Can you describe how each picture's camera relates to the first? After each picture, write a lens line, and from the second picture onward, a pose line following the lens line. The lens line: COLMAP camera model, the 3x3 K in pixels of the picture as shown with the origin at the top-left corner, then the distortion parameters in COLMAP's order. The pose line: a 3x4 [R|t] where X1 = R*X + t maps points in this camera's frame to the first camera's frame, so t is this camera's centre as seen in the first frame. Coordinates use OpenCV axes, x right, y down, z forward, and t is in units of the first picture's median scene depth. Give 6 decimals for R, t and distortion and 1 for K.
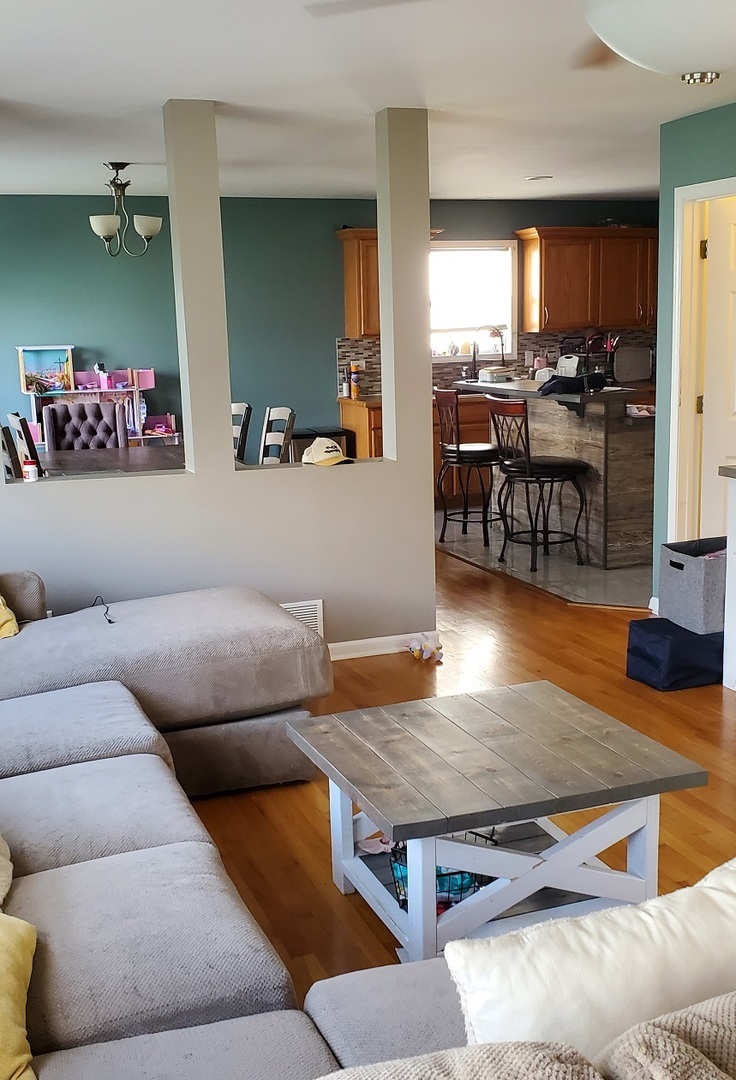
lens RADIAL K [[1167.7, 0, 367.3], [0, 1167.7, 541.2], [0, 0, 1]] dist [0.028846, 0.000000]
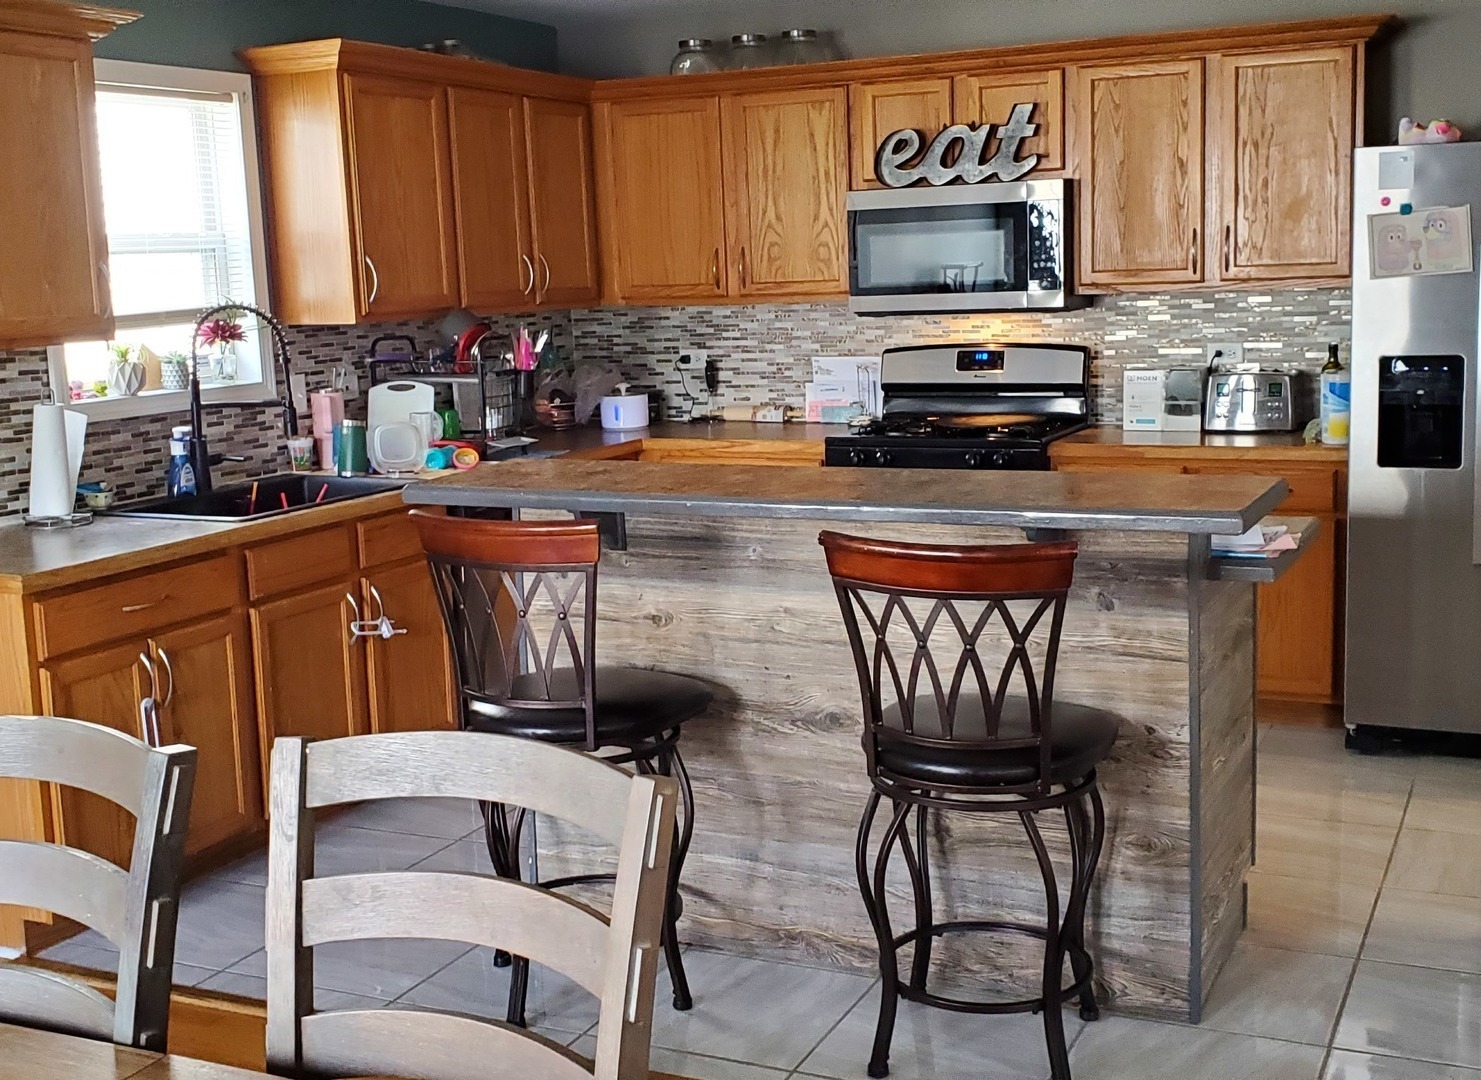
lens RADIAL K [[1778.2, 0, 742.2], [0, 1778.2, 539.3], [0, 0, 1]] dist [-0.032182, 0.000000]
pose [[0.710953, -0.097583, 0.696436, -0.162931], [0.140233, 0.990109, -0.004424, -0.092293], [-0.689115, 0.100809, 0.717605, 0.524698]]
